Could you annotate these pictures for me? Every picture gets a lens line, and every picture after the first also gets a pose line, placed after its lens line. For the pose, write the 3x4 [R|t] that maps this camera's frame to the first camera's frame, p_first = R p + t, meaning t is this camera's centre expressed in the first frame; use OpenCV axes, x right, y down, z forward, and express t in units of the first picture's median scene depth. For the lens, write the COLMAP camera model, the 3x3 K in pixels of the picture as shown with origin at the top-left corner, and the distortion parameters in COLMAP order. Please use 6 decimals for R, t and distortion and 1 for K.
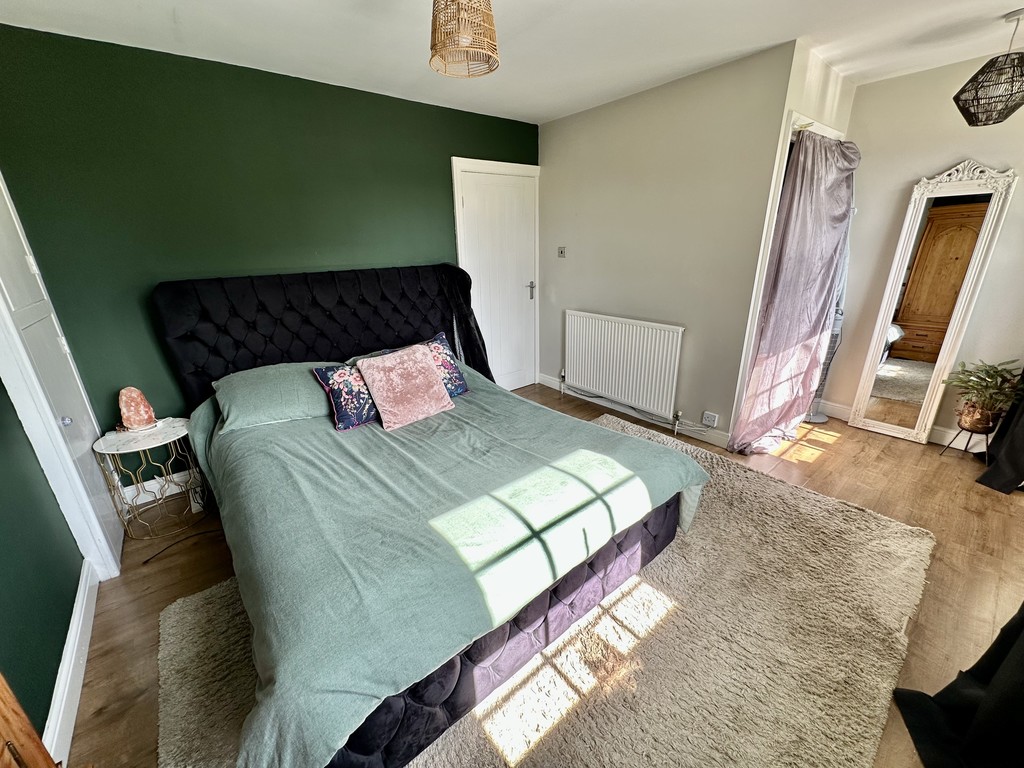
lens RADIAL K [[408.8, 0, 507.6], [0, 408.8, 389.5], [0, 0, 1]] dist [-0.003881, 0.000638]
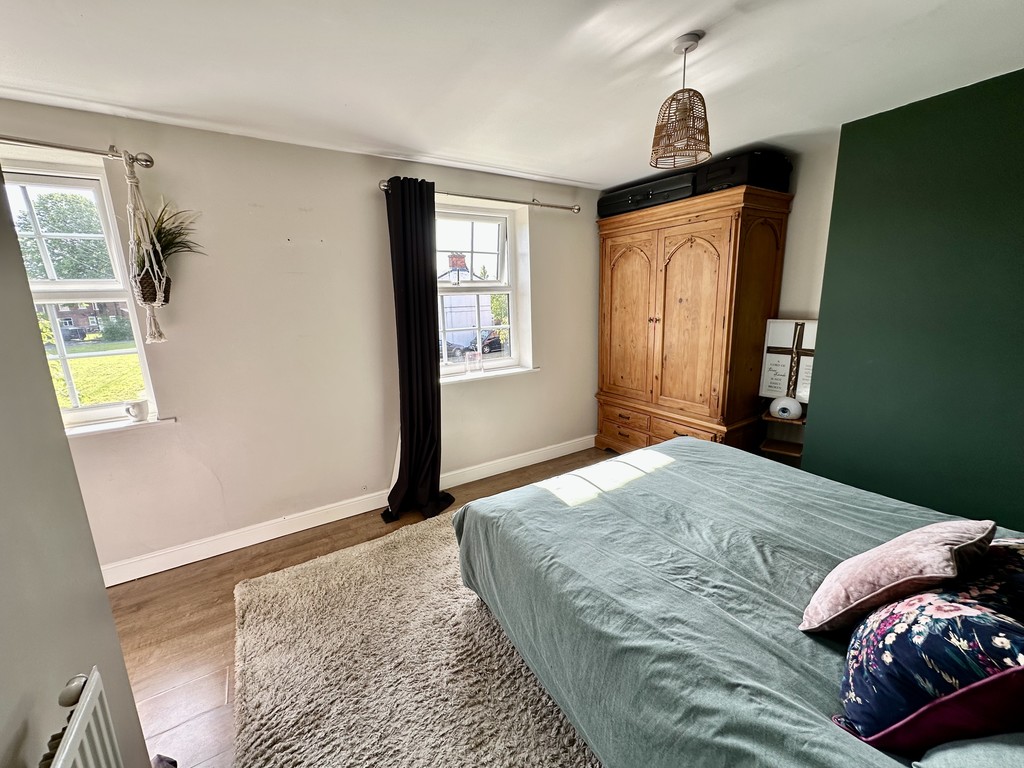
lens RADIAL K [[408.8, 0, 510.8], [0, 408.8, 379.4], [0, 0, 1]] dist [-0.003881, 0.000638]
pose [[-0.990967, 0.039963, 0.128012, 0.147176], [0.100401, 0.853903, 0.510655, -0.524969], [-0.088902, 0.518895, -0.850203, 1.370970]]
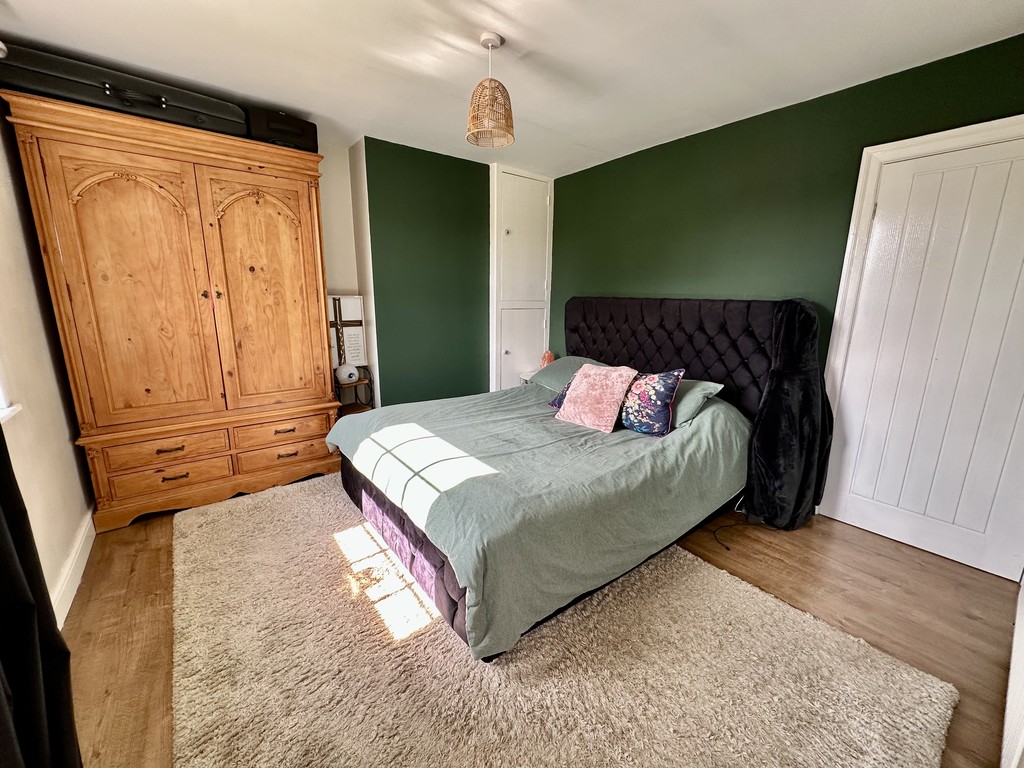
lens RADIAL K [[408.8, 0, 509.5], [0, 408.8, 381.7], [0, 0, 1]] dist [-0.003881, 0.000638]
pose [[-0.017989, 0.240317, -0.970528, 0.844646], [-0.350356, 0.907624, 0.231235, -0.223052], [0.936444, 0.344190, 0.067869, 0.710754]]
